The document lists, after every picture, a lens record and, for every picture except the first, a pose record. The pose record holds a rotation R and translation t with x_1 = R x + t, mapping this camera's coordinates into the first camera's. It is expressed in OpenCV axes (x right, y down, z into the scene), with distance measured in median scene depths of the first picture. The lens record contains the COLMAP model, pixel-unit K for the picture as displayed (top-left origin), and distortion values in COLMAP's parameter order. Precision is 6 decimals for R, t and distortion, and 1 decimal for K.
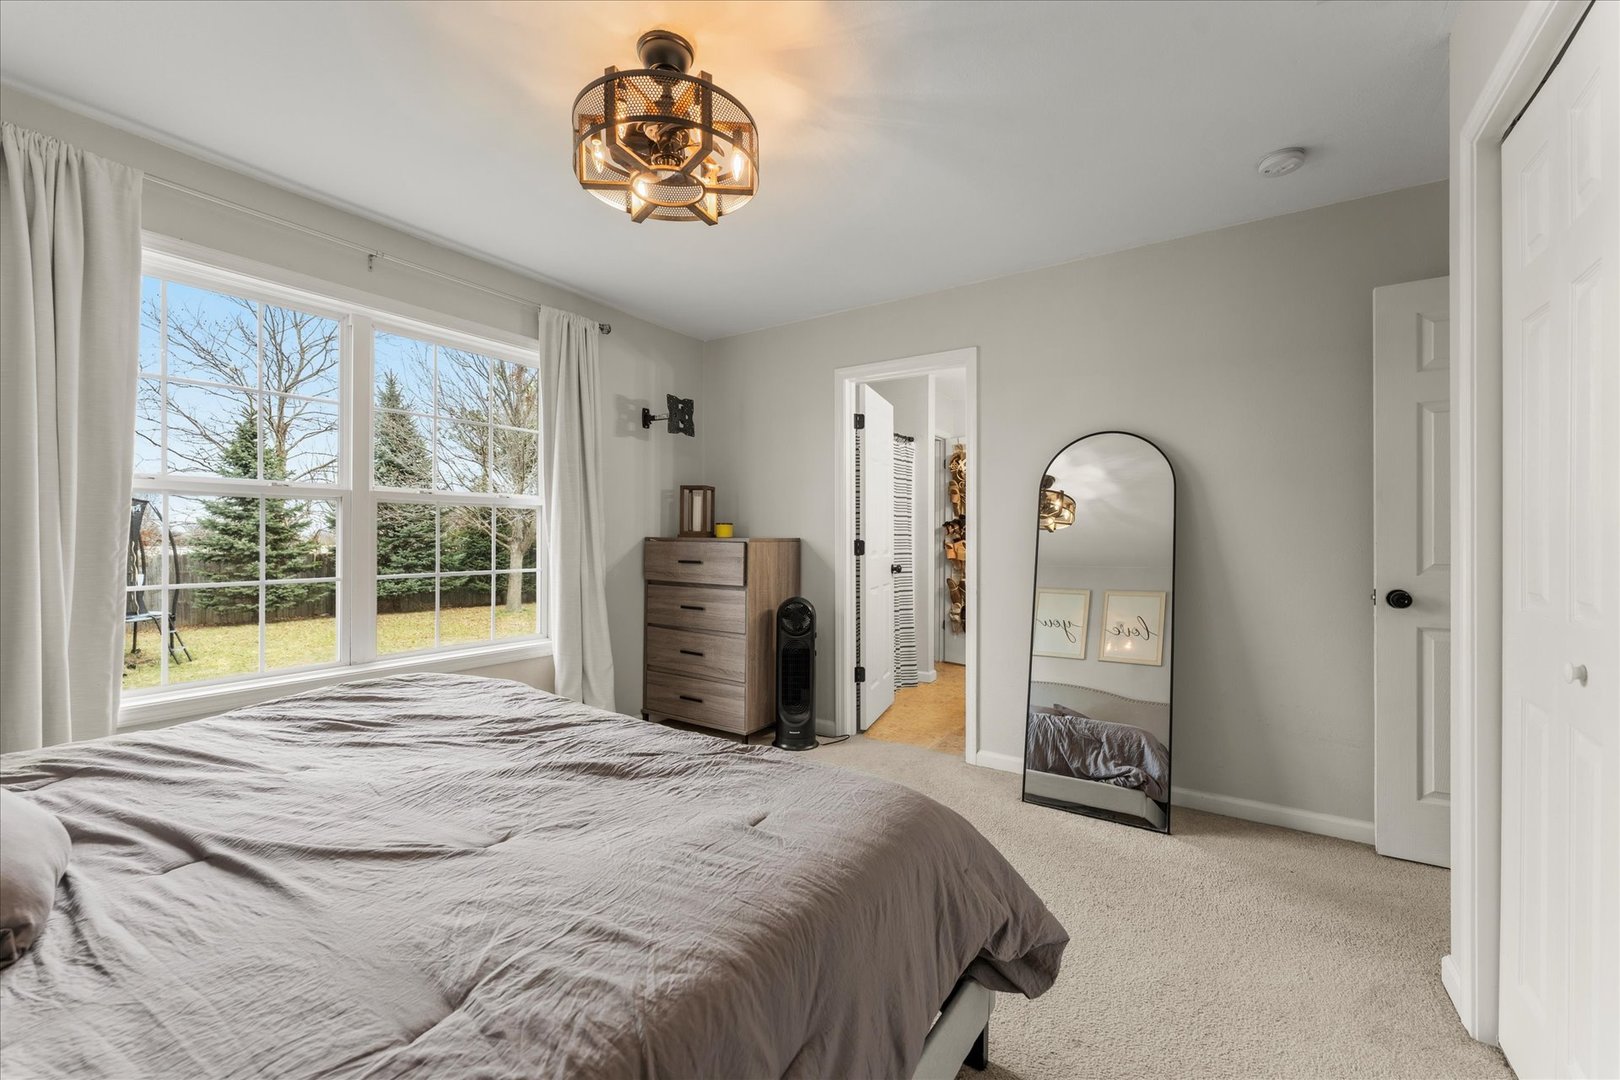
lens RADIAL K [[647.9, 0, 810.0], [0, 647.9, 540.0], [0, 0, 1]] dist [-0.001499, -0.000151]
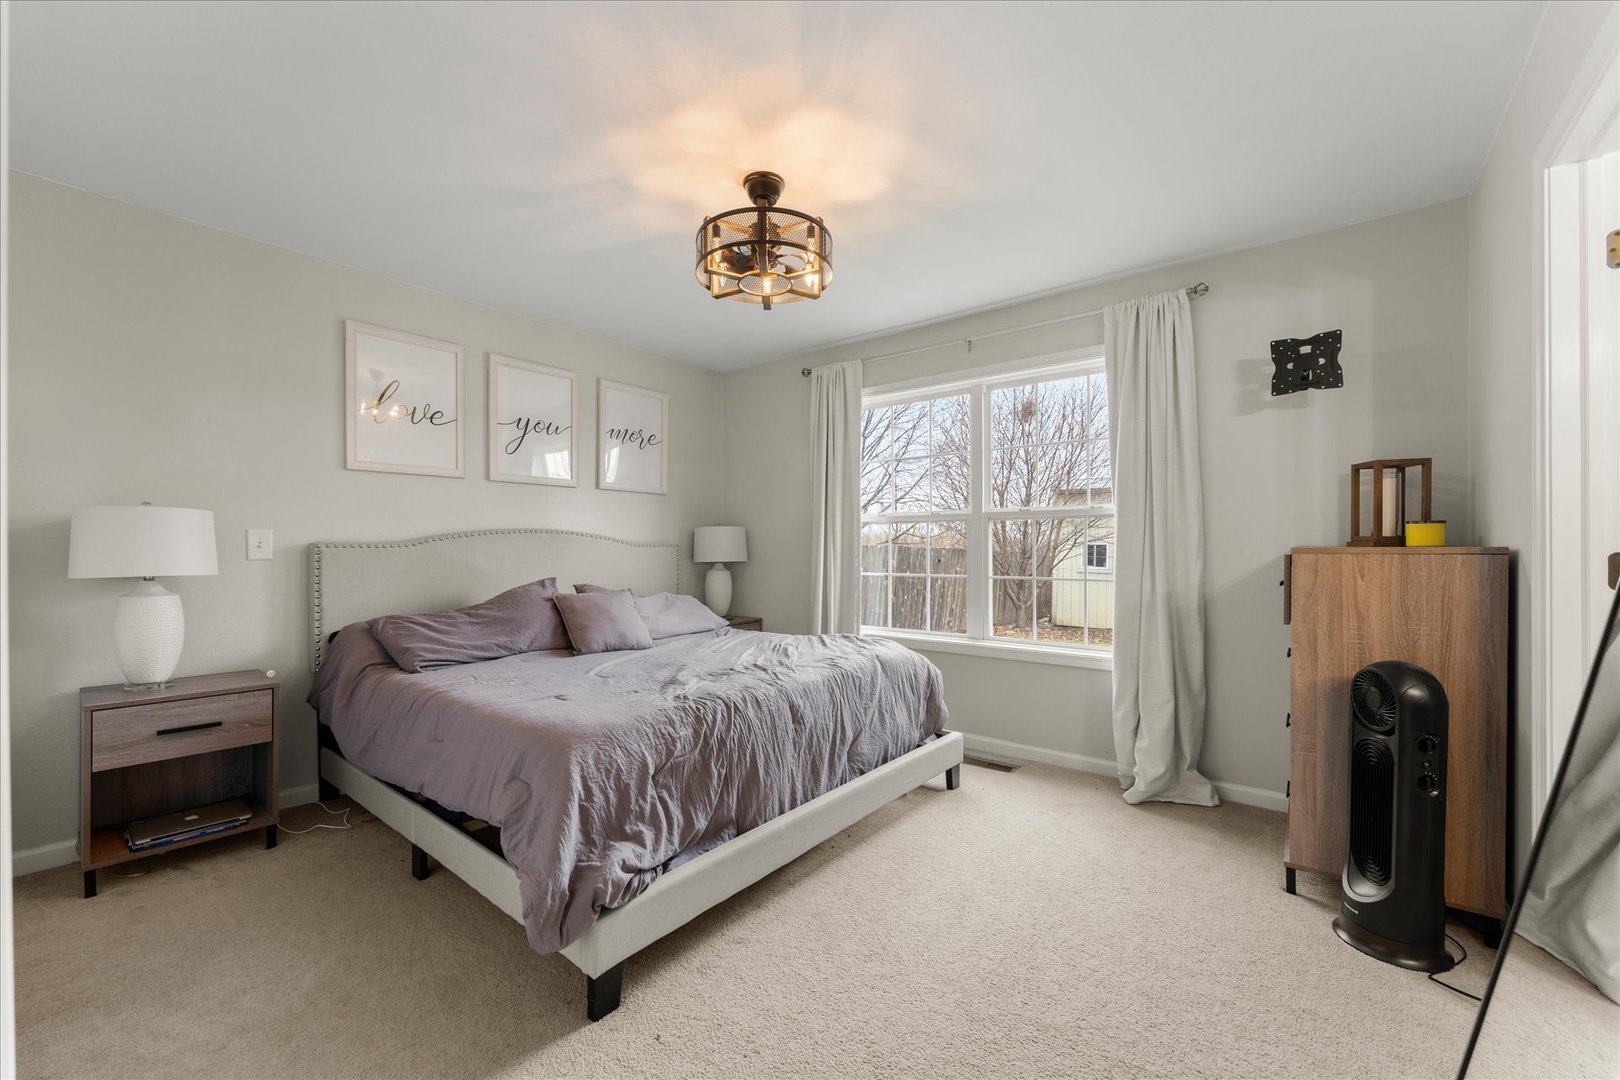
lens RADIAL K [[647.9, 0, 810.0], [0, 647.9, 540.0], [0, 0, 1]] dist [-0.001499, -0.000151]
pose [[-0.072248, -0.013666, -0.997293, 0.494435], [-0.002682, 0.999905, -0.013508, -0.001082], [0.997383, 0.001699, -0.072278, 0.542689]]
